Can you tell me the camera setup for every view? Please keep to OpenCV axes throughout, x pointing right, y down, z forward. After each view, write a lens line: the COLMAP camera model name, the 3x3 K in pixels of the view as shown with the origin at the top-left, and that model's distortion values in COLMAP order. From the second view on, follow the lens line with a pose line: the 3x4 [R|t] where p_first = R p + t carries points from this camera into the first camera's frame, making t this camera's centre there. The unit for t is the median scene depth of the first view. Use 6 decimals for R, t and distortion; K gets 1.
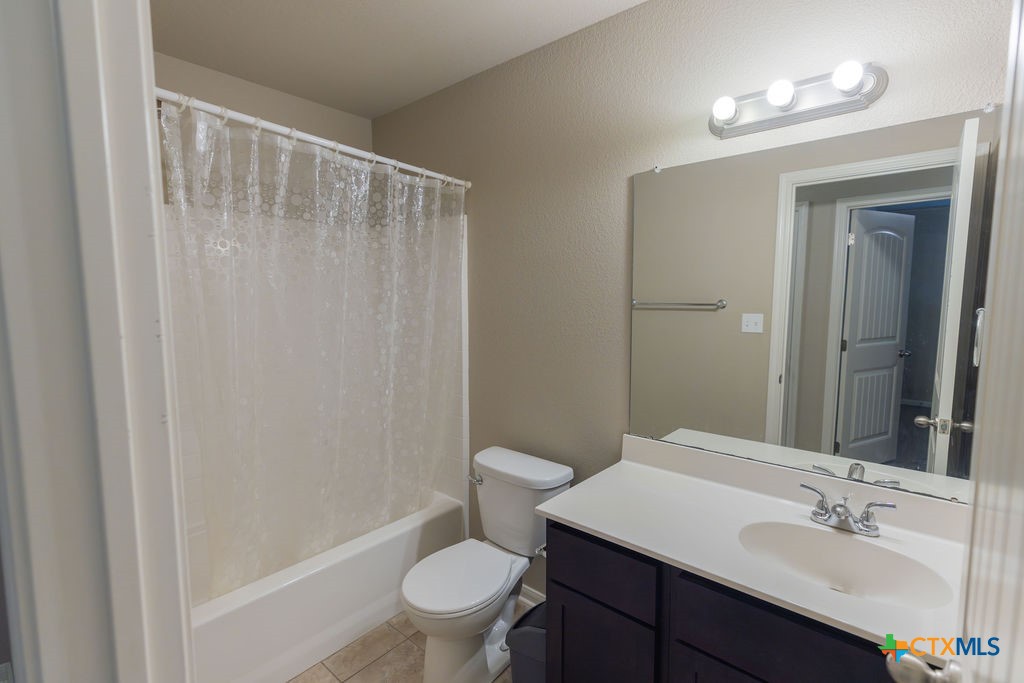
lens RADIAL K [[470.9, 0, 511.8], [0, 470.9, 342.8], [0, 0, 1]] dist [0.004705, -0.000162]
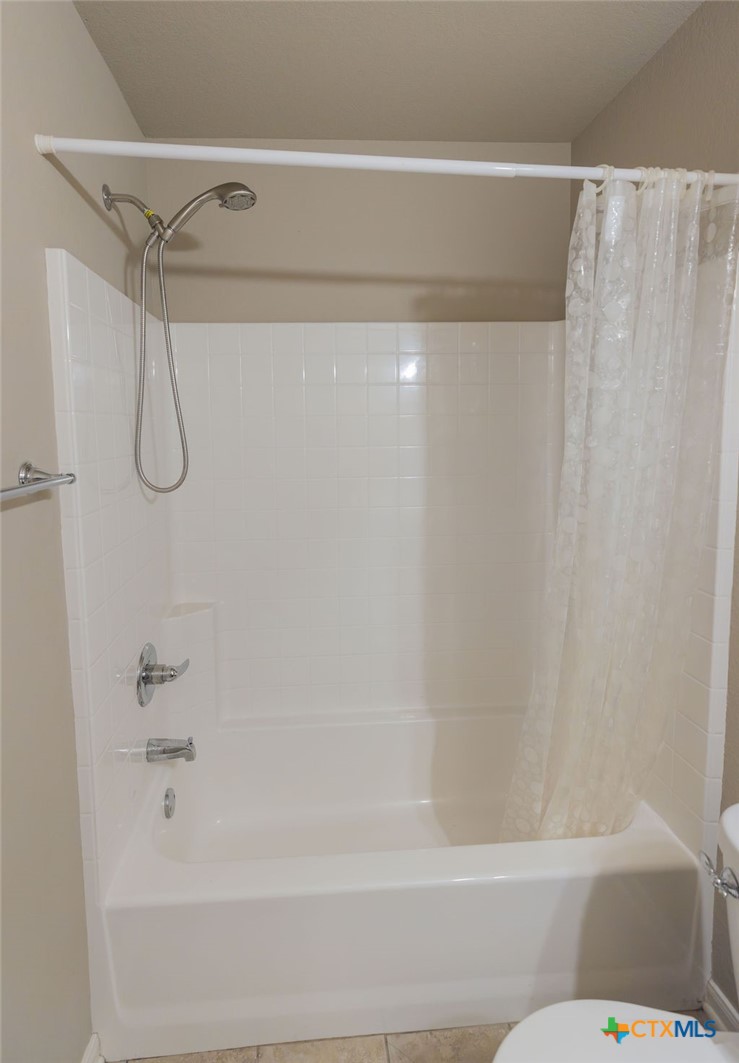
lens RADIAL K [[514.0, 0, 345.2], [0, 514.0, 470.7], [0, 0, 1]] dist [0.002841, 0.000206]
pose [[0.693022, 0.050092, -0.719174, 0.003110], [-0.055438, 0.998332, 0.016114, -0.054786], [0.718782, 0.028702, 0.694643, 0.431650]]
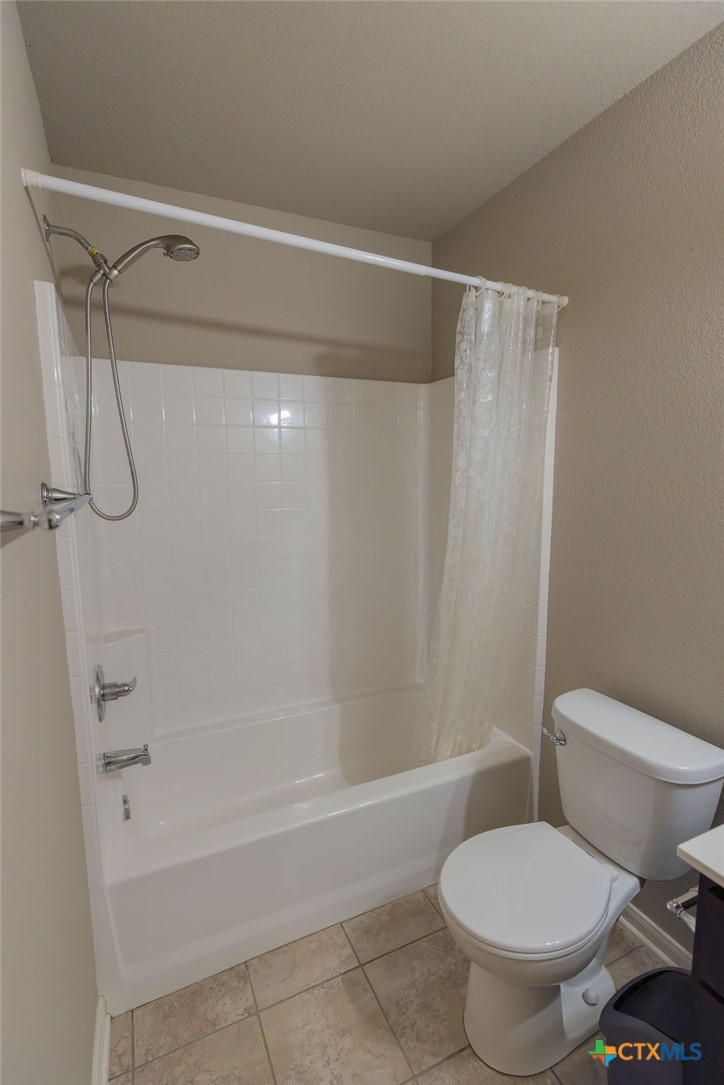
lens RADIAL K [[498.9, 0, 359.5], [0, 498.9, 542.9], [0, 0, 1]] dist [0.004705, -0.000162]
pose [[0.904778, 0.048533, -0.423110, -0.039771], [-0.032282, 0.998443, 0.045495, -0.012270], [0.424659, -0.027504, 0.904936, 0.232360]]
